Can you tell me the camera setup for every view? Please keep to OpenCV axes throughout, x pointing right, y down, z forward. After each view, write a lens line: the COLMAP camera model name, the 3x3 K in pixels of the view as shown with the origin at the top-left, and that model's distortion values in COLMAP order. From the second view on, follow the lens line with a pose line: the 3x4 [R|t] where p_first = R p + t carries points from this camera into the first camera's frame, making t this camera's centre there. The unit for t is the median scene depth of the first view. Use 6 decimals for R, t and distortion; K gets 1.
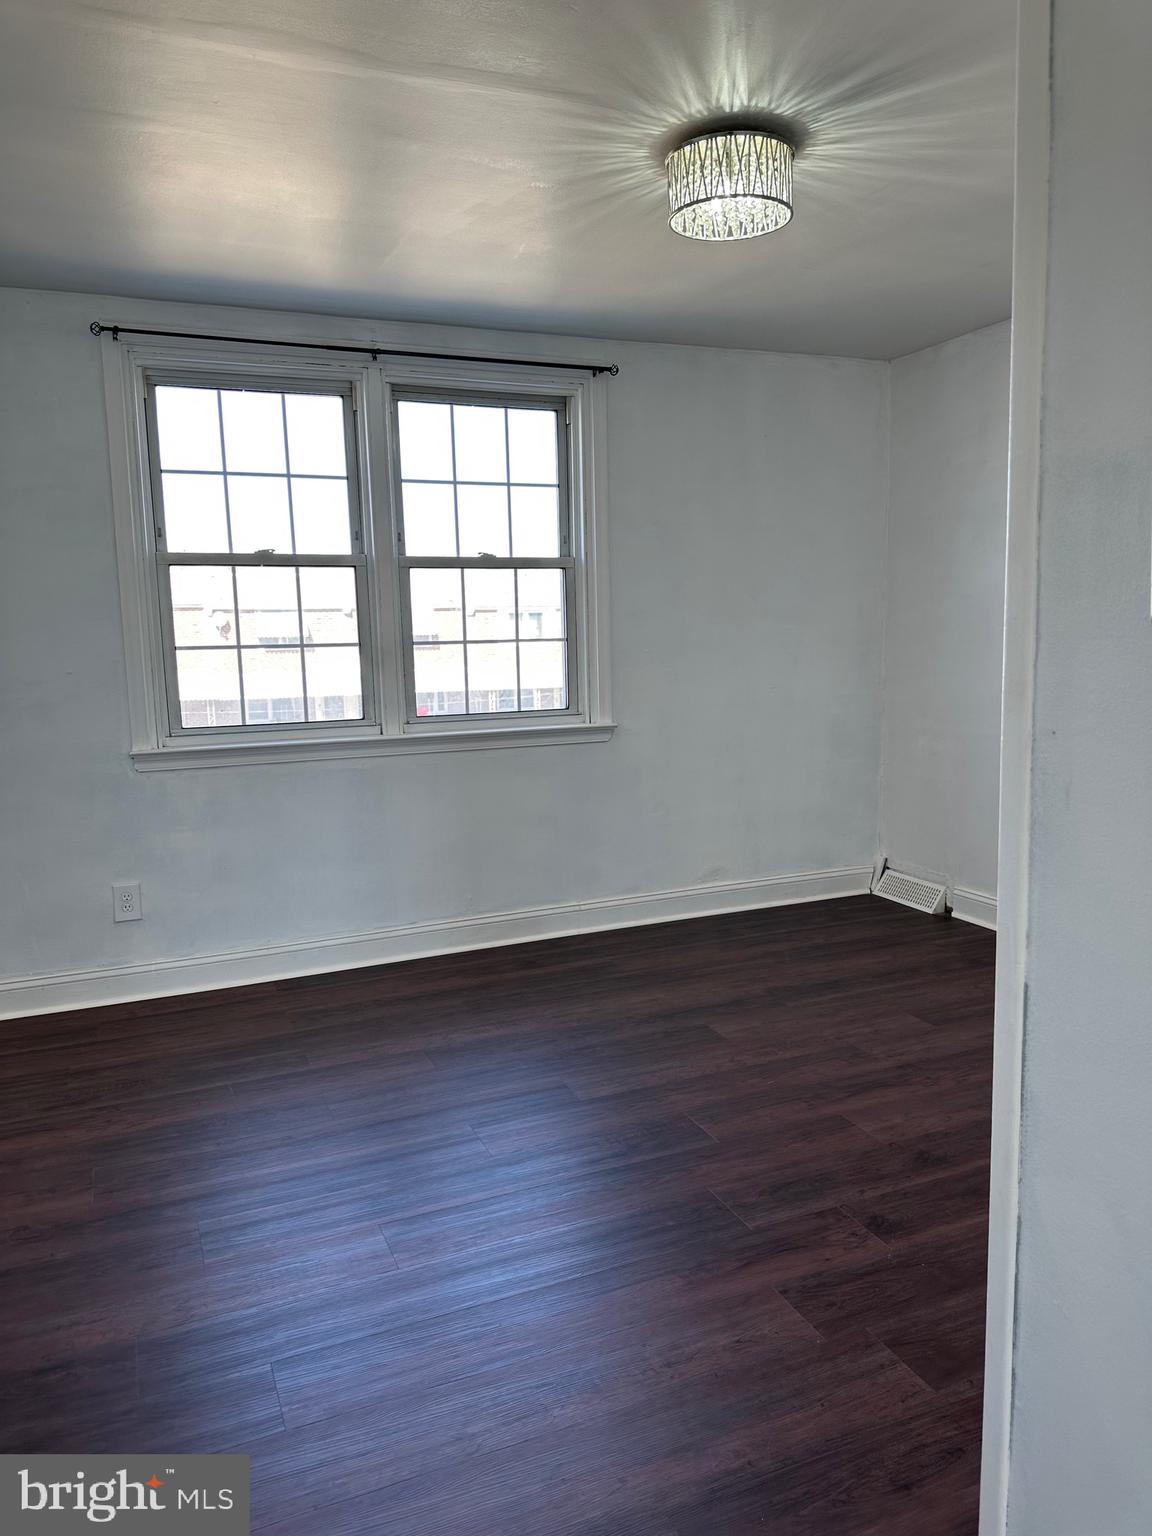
lens RADIAL K [[1086.7, 0, 579.1], [0, 1086.7, 775.8], [0, 0, 1]] dist [0.086129, -0.115394]
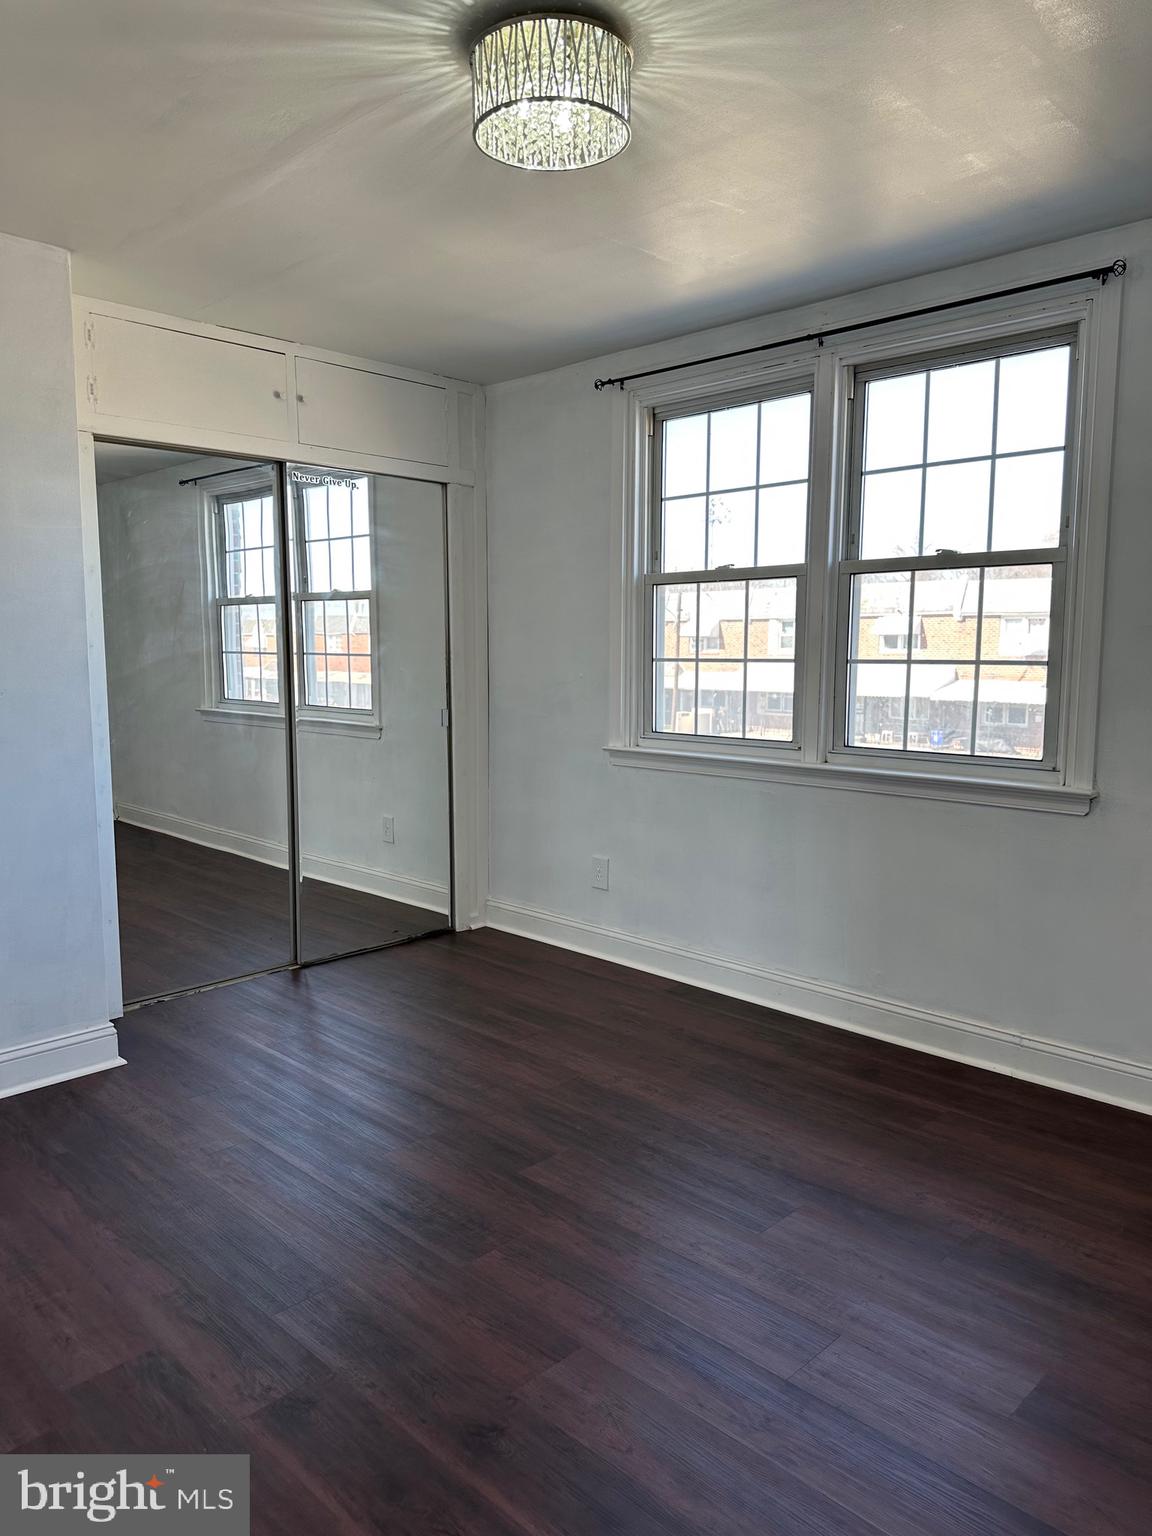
lens RADIAL K [[1086.7, 0, 535.0], [0, 1086.7, 772.3], [0, 0, 1]] dist [0.086129, -0.115394]
pose [[0.356712, 0.139575, -0.923729, 0.588644], [-0.130080, 0.986565, 0.098837, -0.091775], [0.925114, 0.084902, 0.370075, 0.469724]]
